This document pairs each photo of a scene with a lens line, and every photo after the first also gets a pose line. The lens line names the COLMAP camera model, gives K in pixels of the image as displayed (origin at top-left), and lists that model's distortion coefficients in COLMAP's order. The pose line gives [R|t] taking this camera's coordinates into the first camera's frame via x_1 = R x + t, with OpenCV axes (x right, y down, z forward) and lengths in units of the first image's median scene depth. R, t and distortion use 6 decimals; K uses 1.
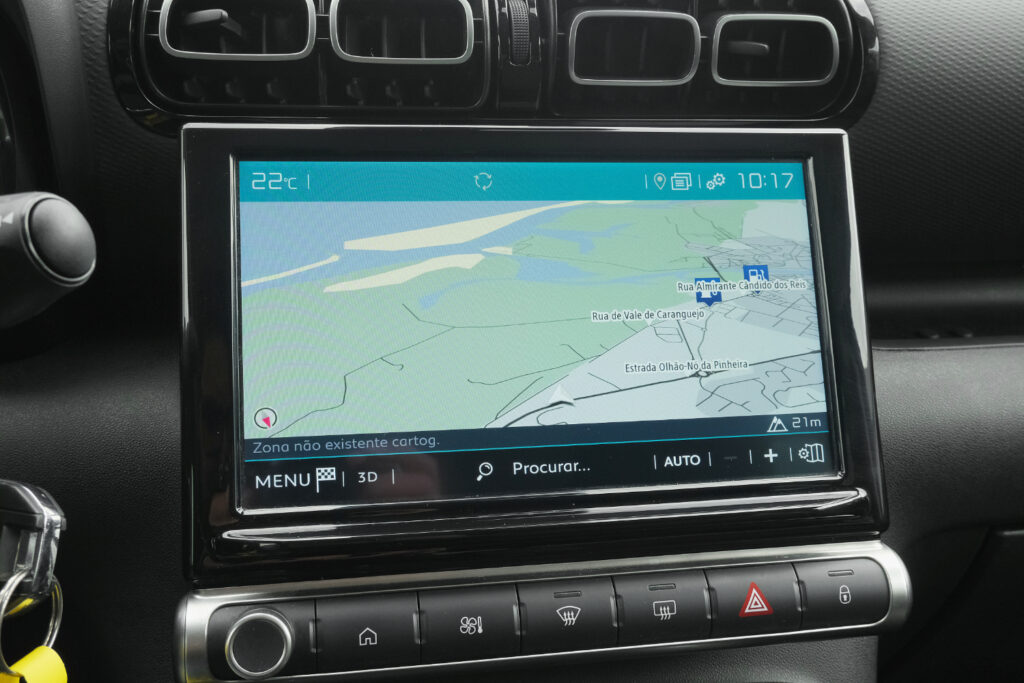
lens RADIAL K [[1052.1, 0, 512.0], [0, 1052.1, 341.5], [0, 0, 1]] dist [0.008386, 0.003929]
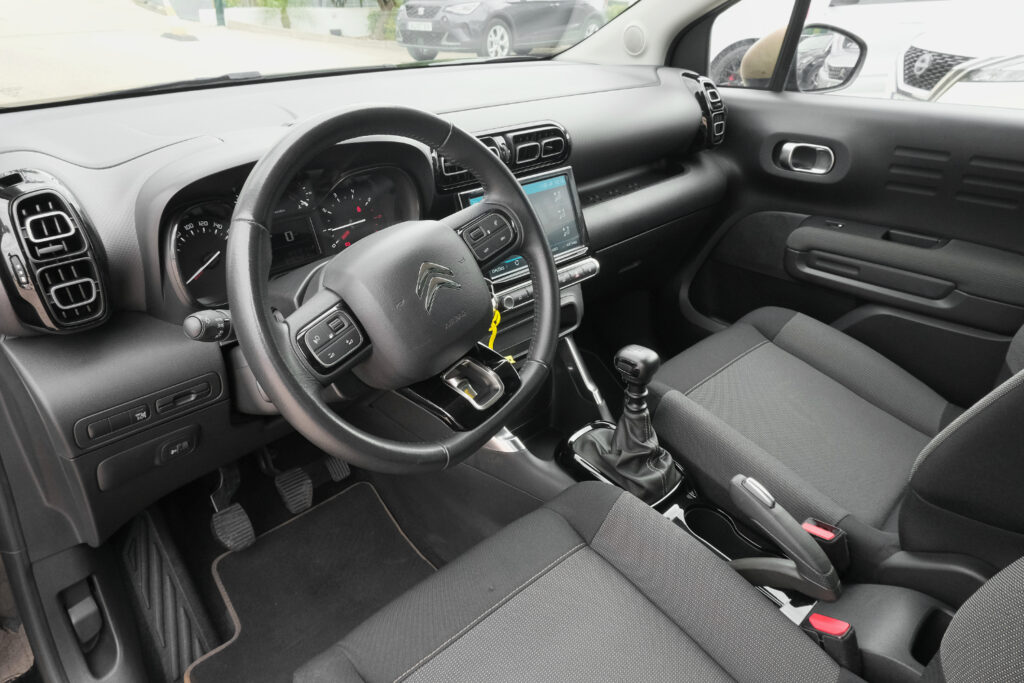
lens RADIAL K [[686.2, 0, 512.0], [0, 686.2, 341.5], [0, 0, 1]] dist [0.005026, 0.003013]
pose [[0.835593, -0.264836, 0.481296, -1.454517], [0.142254, 0.950550, 0.276076, -0.333790], [-0.530611, -0.162221, 0.831947, -1.347688]]
